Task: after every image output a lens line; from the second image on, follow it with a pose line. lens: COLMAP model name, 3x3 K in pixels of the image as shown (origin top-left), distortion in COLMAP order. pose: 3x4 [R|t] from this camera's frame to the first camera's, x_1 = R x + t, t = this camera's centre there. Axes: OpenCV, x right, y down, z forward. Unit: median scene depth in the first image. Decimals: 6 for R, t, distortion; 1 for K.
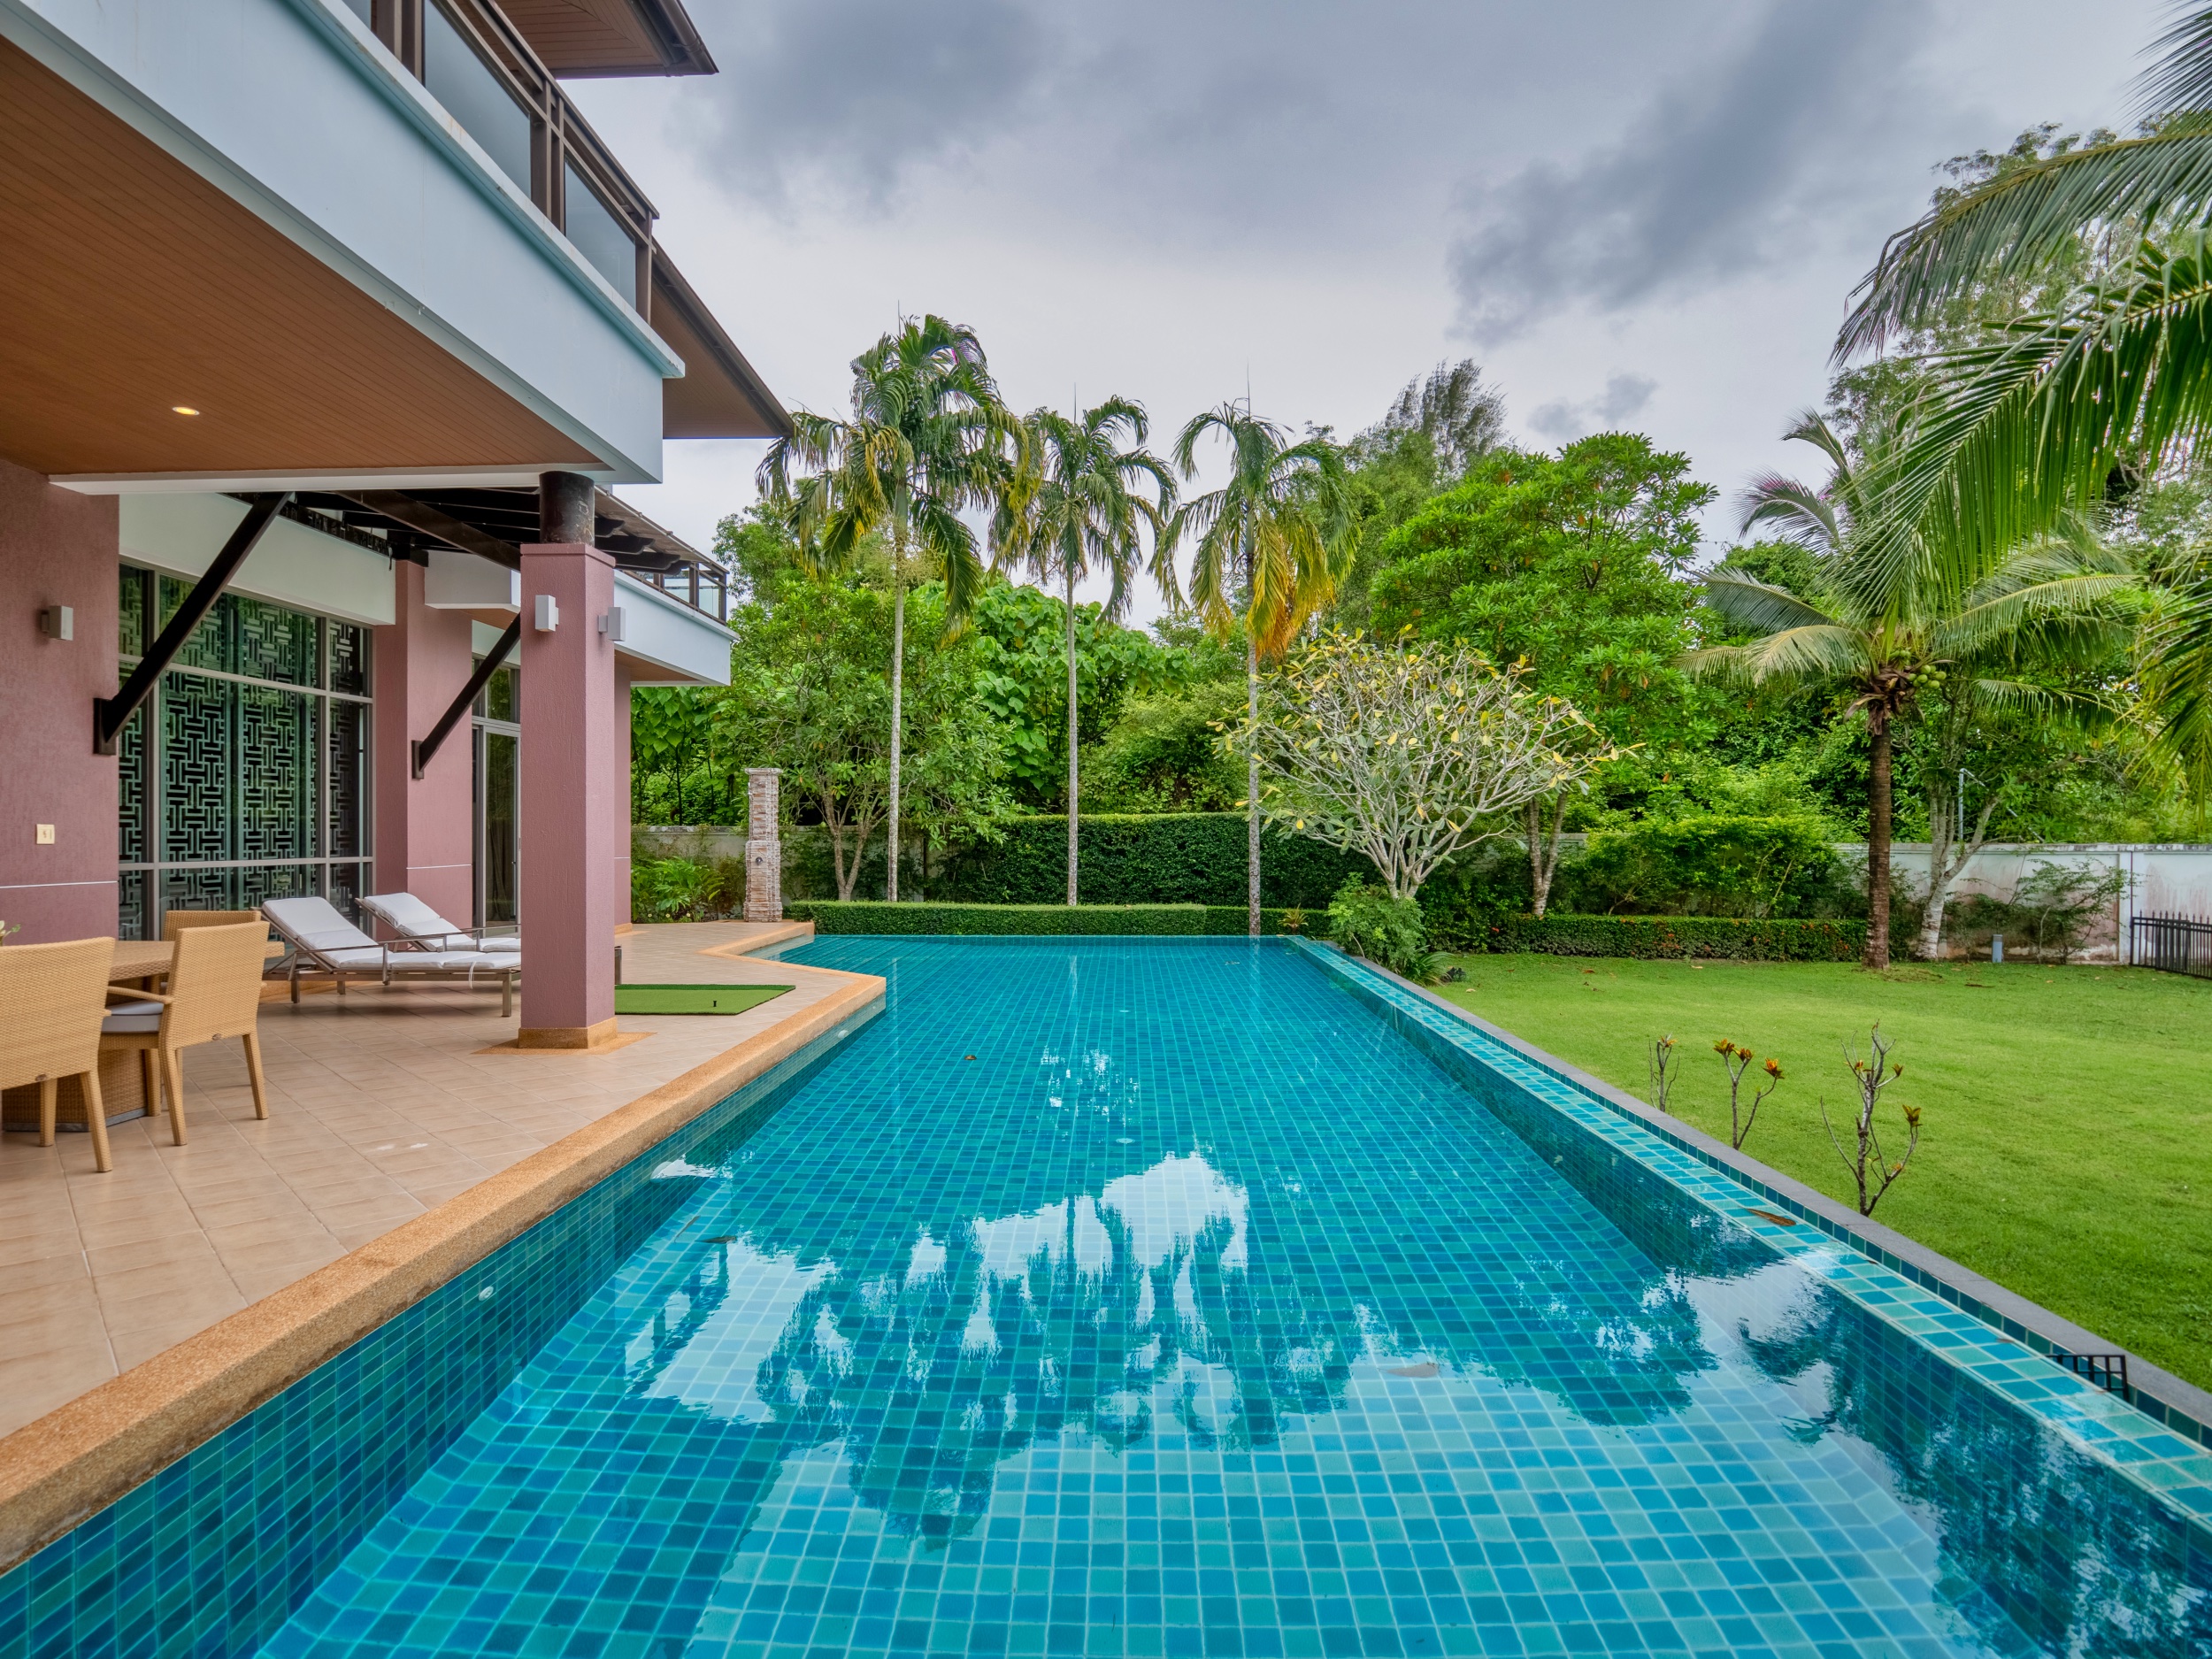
lens RADIAL K [[1181.8, 0, 1069.2], [0, 1181.8, 828.8], [0, 0, 1]] dist [0.000116, -0.000943]
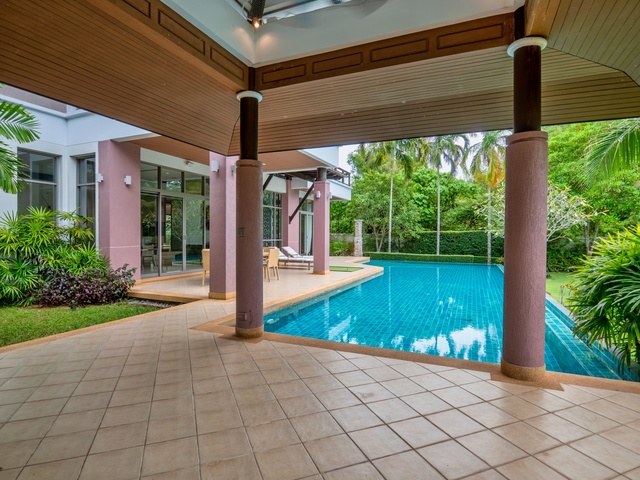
lens RADIAL K [[350.6, 0, 320.0], [0, 350.6, 240.0], [0, 0, 1]] dist [-0.000808, -0.008289]
pose [[0.933844, 0.010414, -0.357529, 0.051650], [-0.004962, 0.999857, 0.016161, 0.000721], [0.357646, -0.013318, 0.933762, -0.183598]]
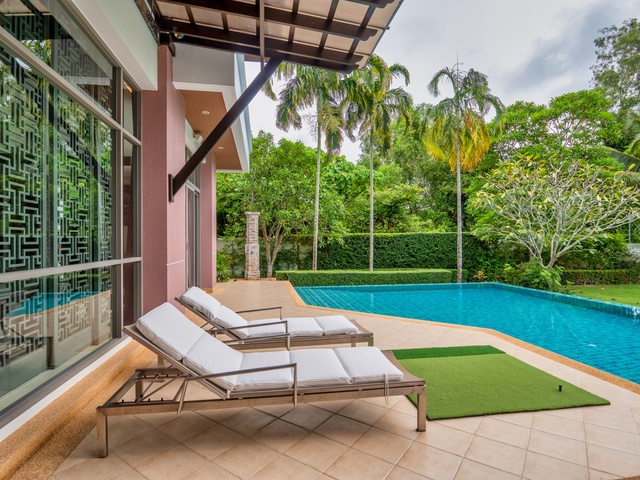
lens RADIAL K [[344.3, 0, 320.0], [0, 344.3, 240.0], [0, 0, 1]] dist [0.021744, 0.000062]
pose [[0.976392, -0.001063, 0.216003, -0.265265], [0.000875, 0.999999, 0.000963, 0.001679], [-0.216004, -0.000752, 0.976392, 0.316666]]
